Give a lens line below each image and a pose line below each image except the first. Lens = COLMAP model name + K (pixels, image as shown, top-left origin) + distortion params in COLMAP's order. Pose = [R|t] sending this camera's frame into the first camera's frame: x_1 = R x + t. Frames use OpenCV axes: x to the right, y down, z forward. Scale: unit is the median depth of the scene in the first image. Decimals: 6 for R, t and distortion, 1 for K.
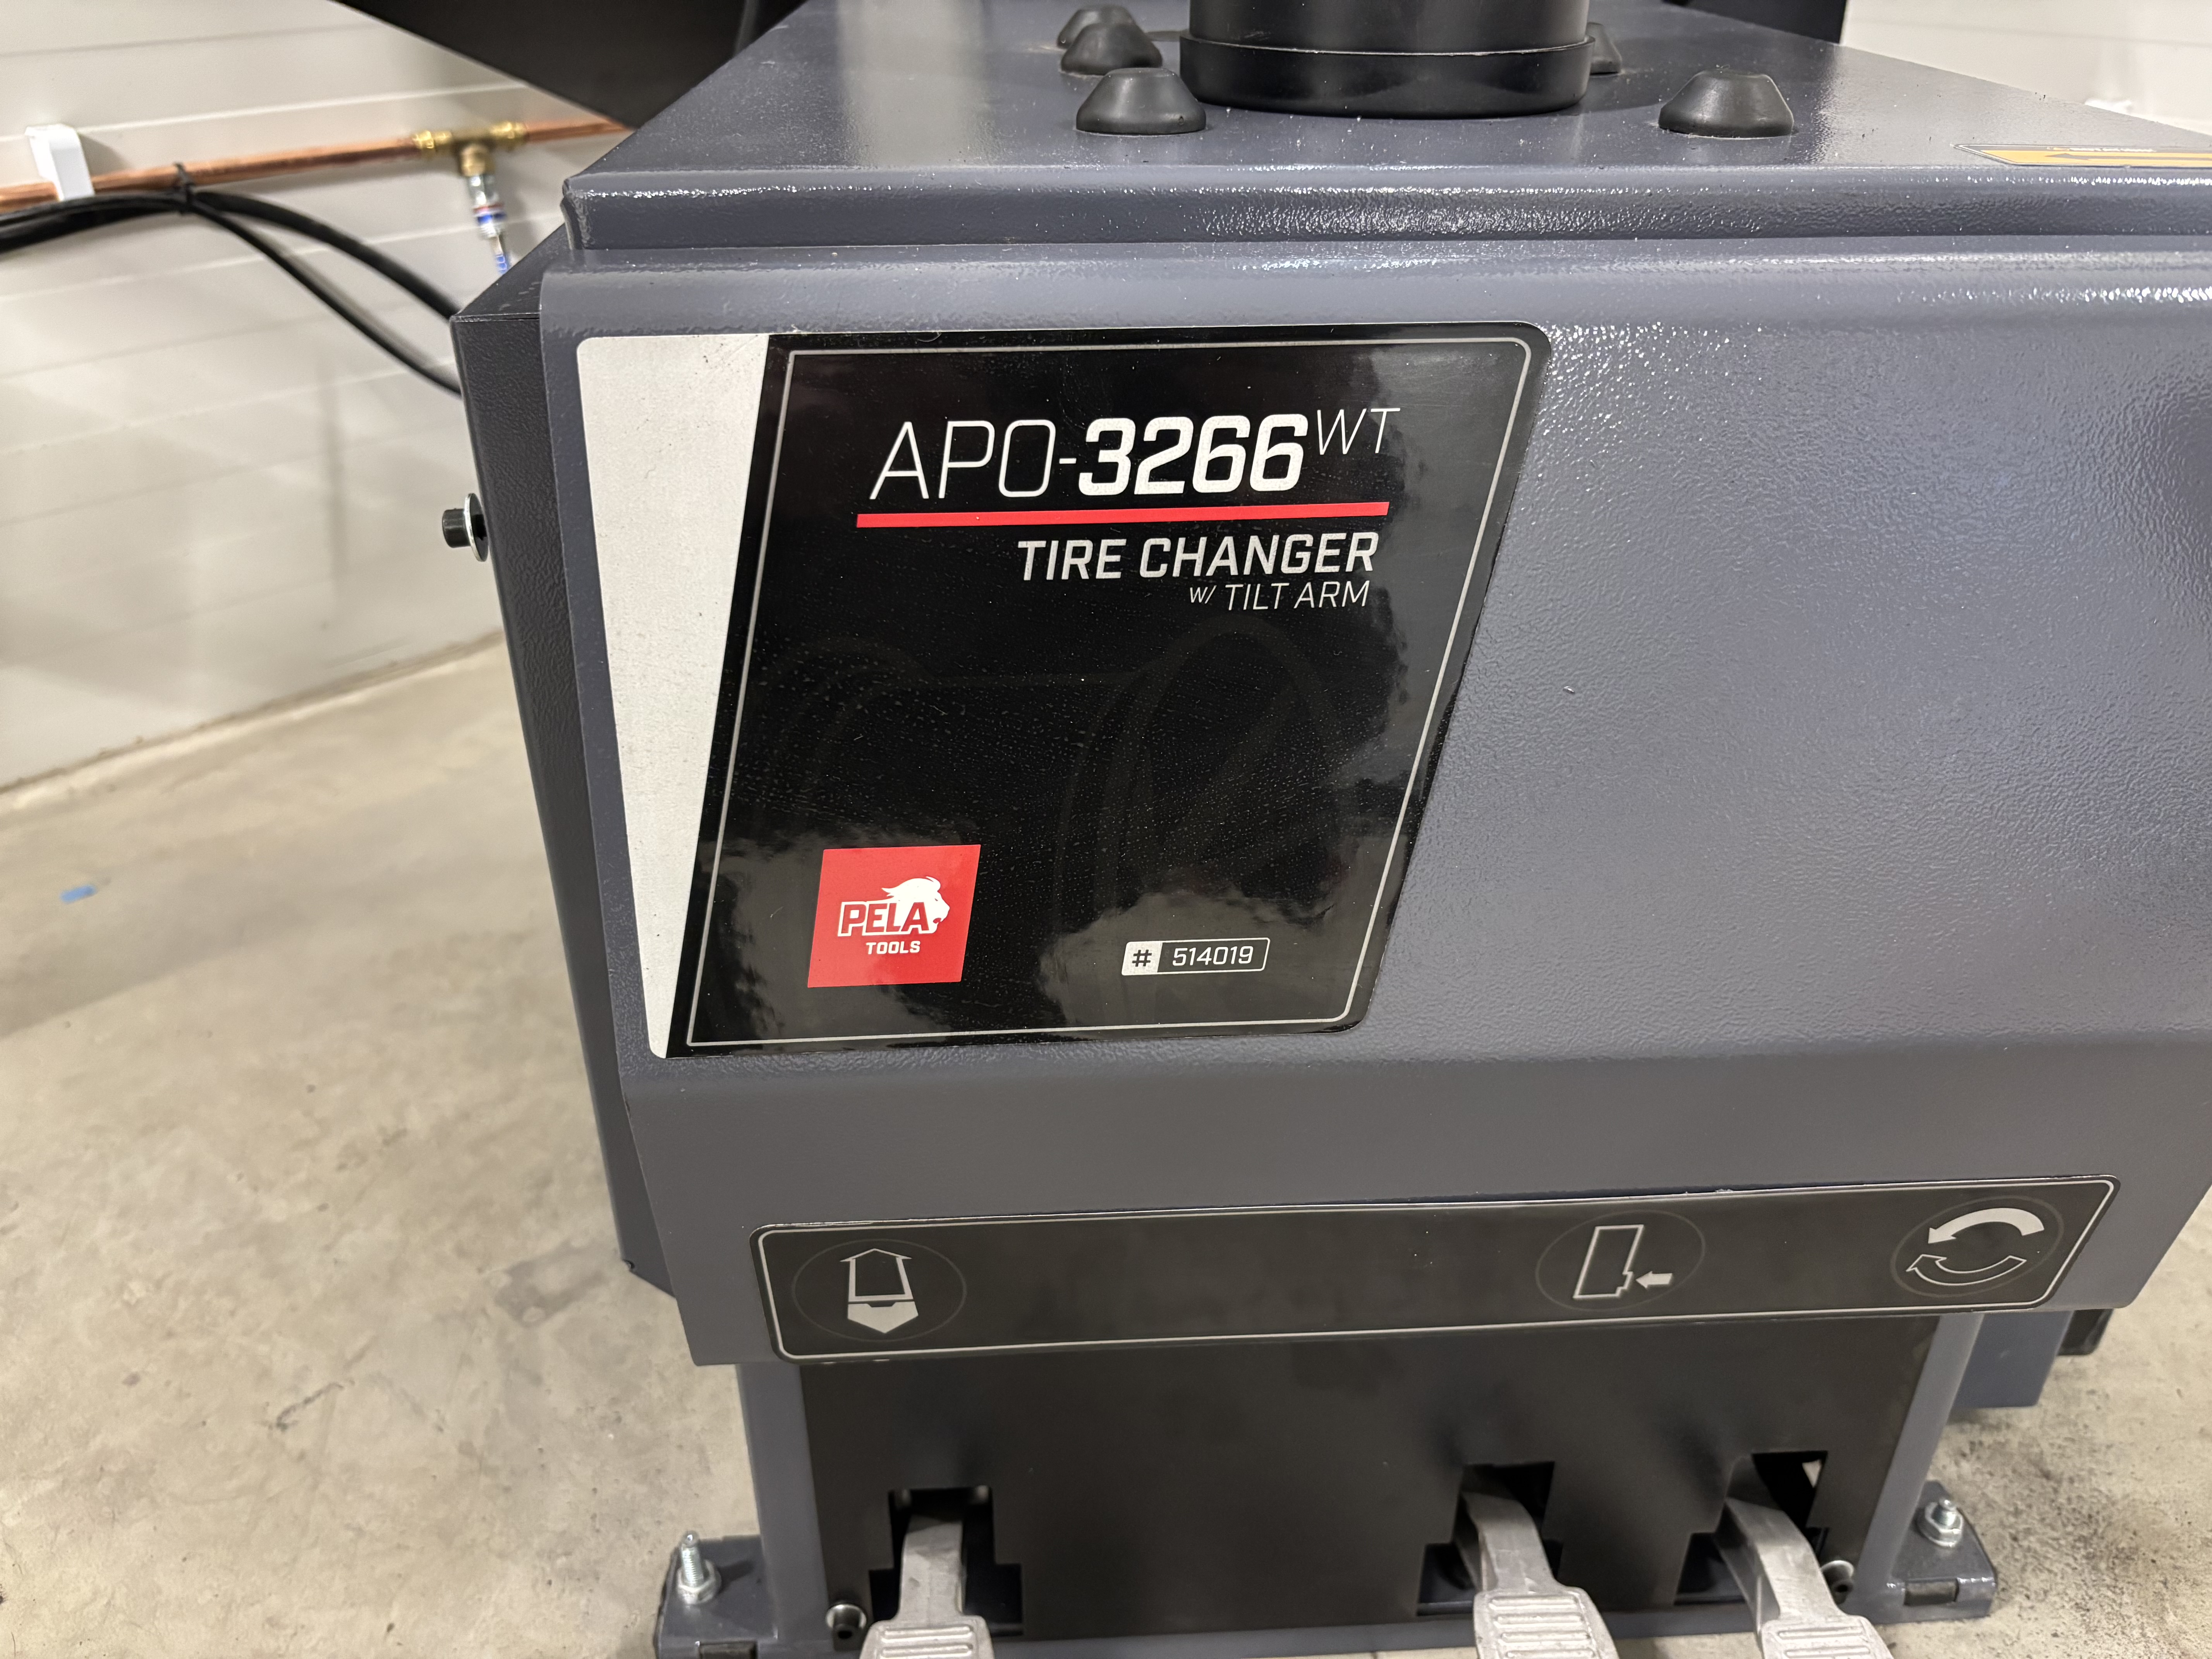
lens RADIAL K [[1703.4, 0, 1120.4], [0, 1703.4, 801.5], [0, 0, 1]] dist [0.005213, 0.000821]
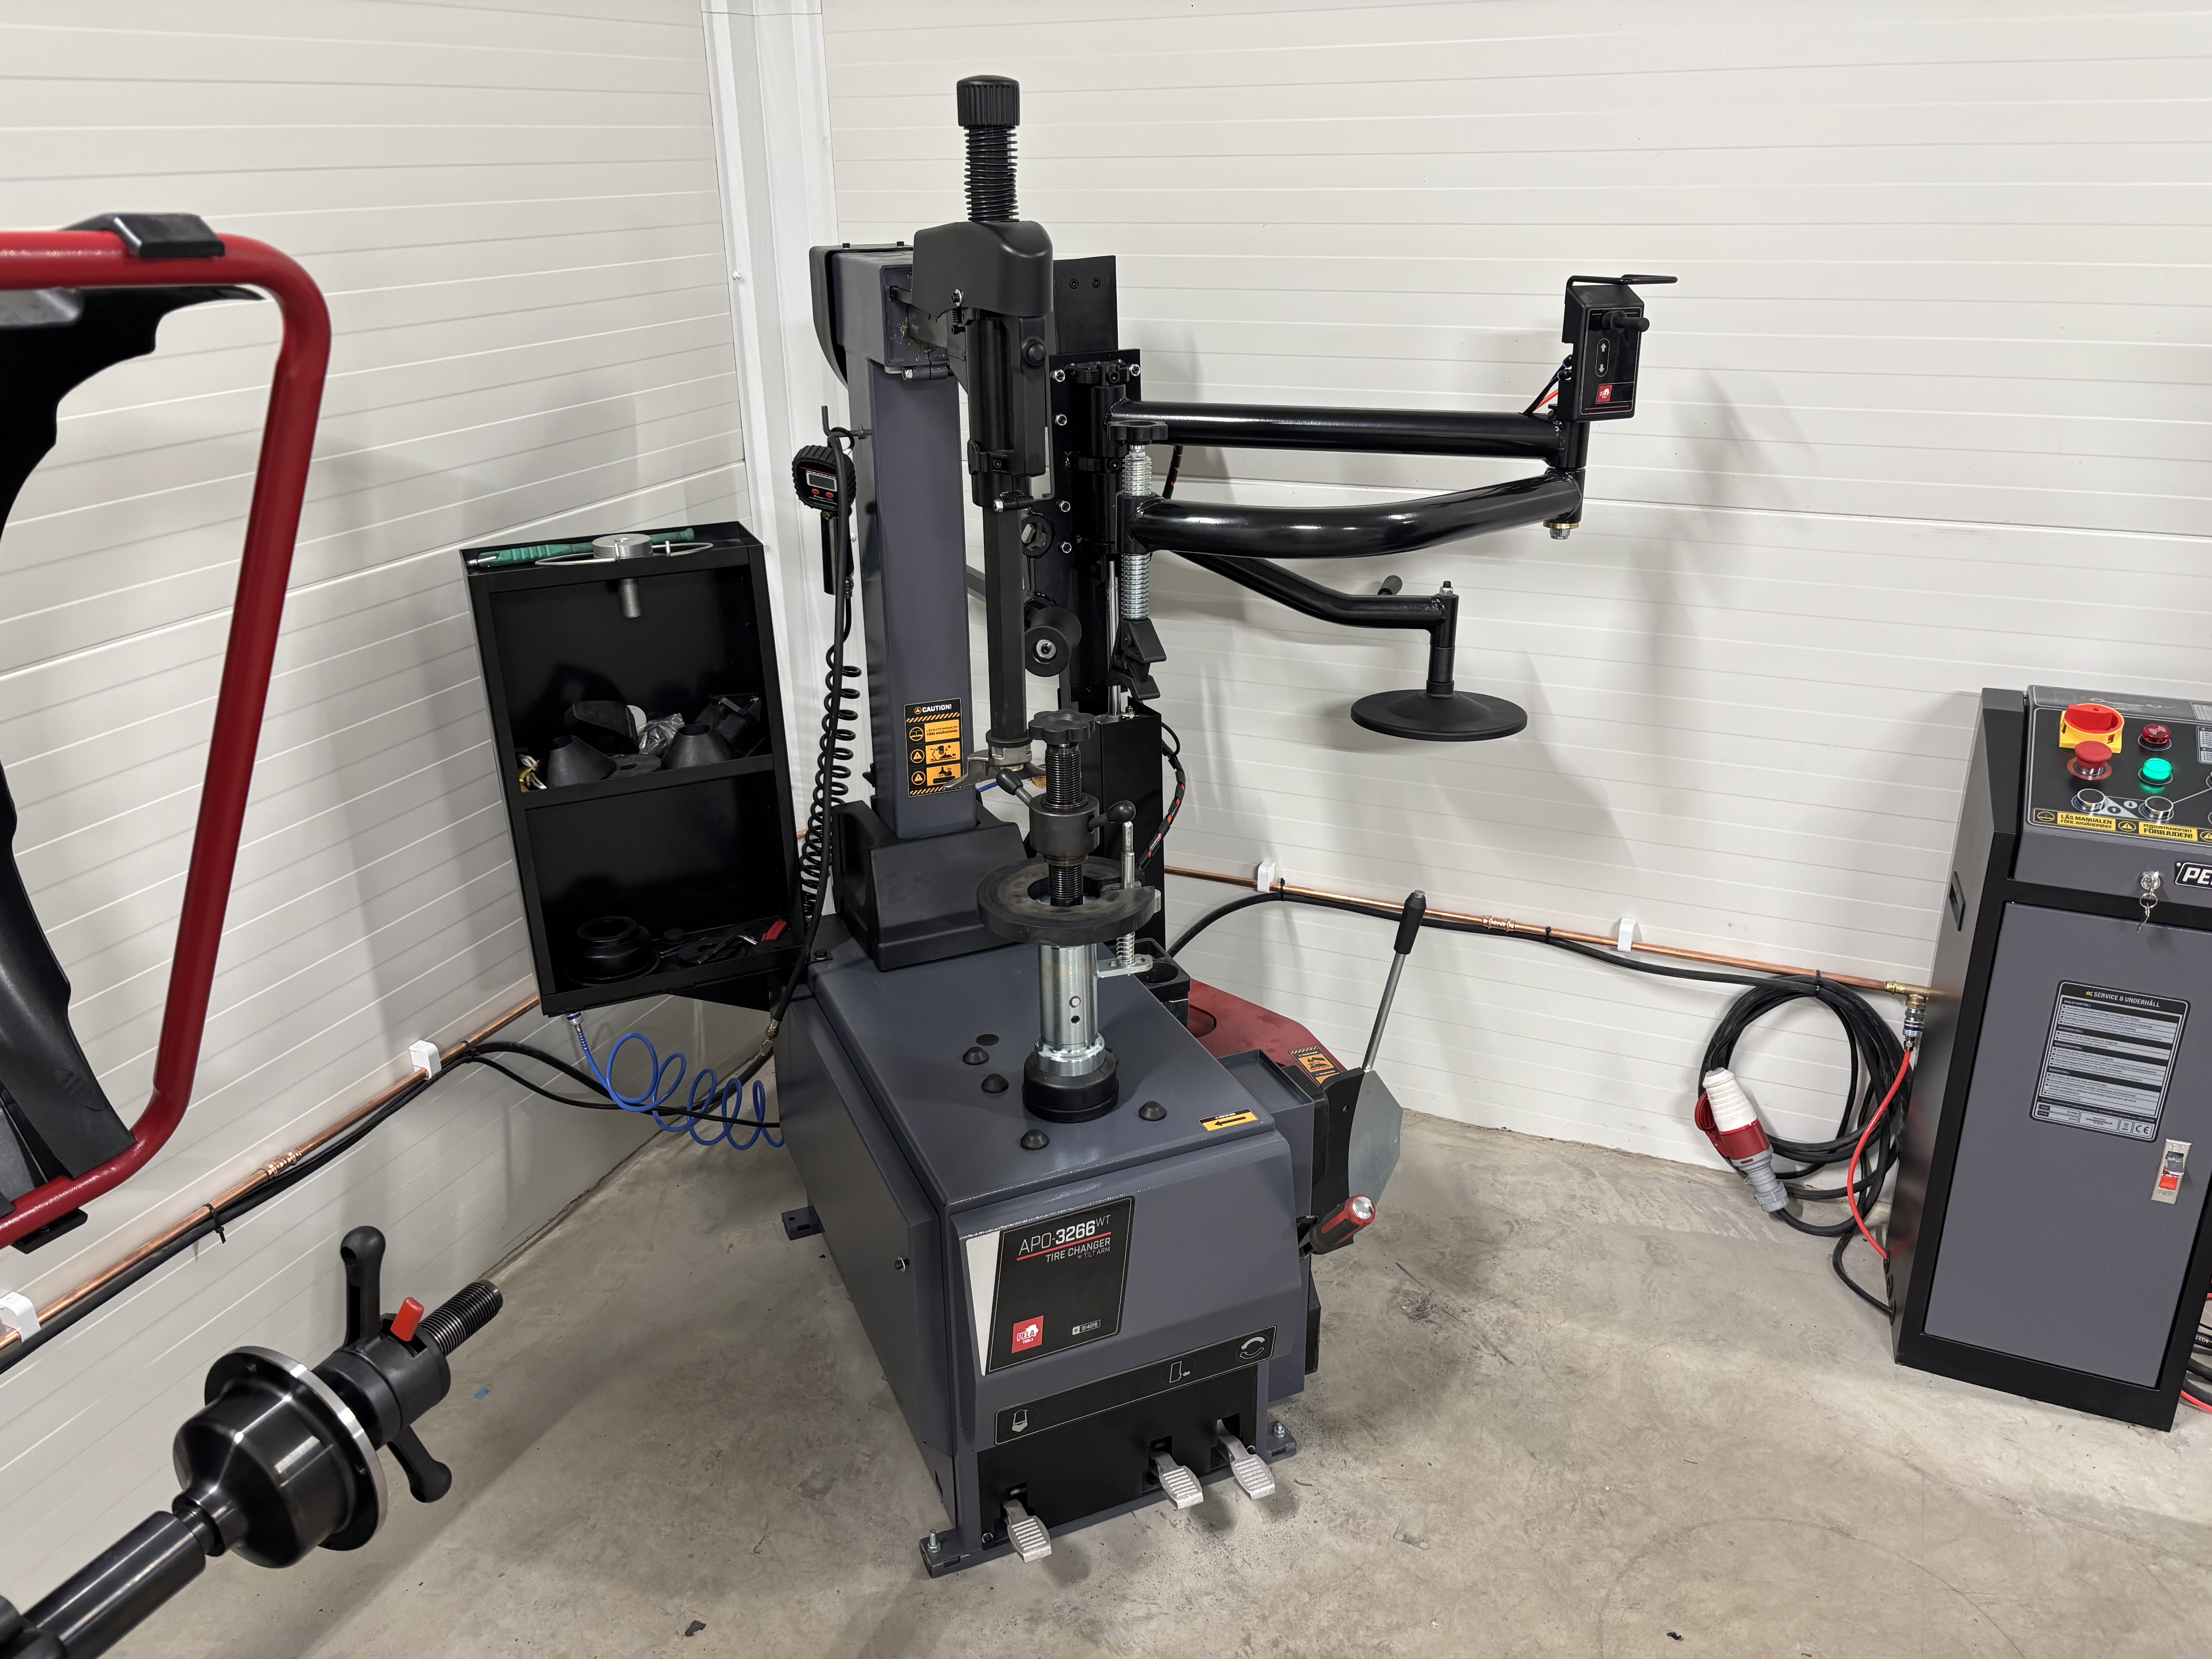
lens RADIAL K [[1668.4, 0, 1116.0], [0, 1668.4, 816.3], [0, 0, 1]] dist [0.045191, -0.057645]
pose [[0.939200, -0.143498, 0.311948, -0.592059], [0.182155, 0.978335, -0.098384, -0.433657], [-0.291072, 0.149226, 0.944991, -1.923472]]
